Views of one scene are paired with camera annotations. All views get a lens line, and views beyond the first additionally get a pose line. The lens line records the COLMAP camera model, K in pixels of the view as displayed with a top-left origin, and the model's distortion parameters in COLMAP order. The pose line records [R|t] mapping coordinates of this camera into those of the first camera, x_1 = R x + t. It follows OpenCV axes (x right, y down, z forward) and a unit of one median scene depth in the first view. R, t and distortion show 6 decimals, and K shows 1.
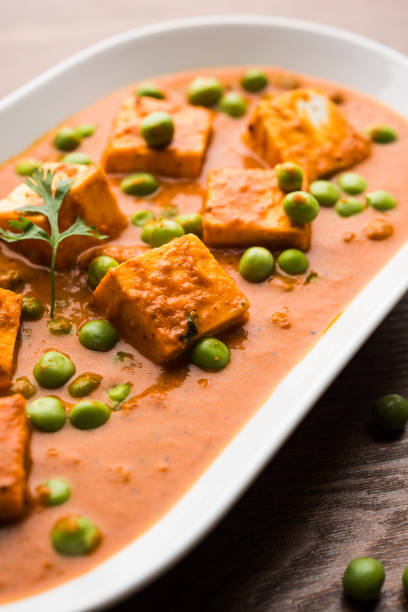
lens RADIAL K [[1097.4, 0, 204.0], [0, 1097.4, 306.0], [0, 0, 1]] dist [-0.034686, 0.358086]
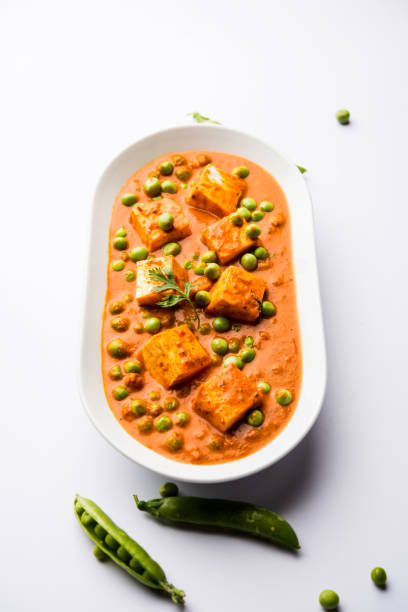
lens RADIAL K [[1097.4, 0, 204.0], [0, 1097.4, 306.0], [0, 0, 1]] dist [-0.034686, 0.358086]
pose [[0.805823, -0.481677, 0.344438, -0.901739], [0.392646, 0.870040, 0.298094, -0.710316], [-0.443260, -0.104969, 0.890226, -1.054421]]
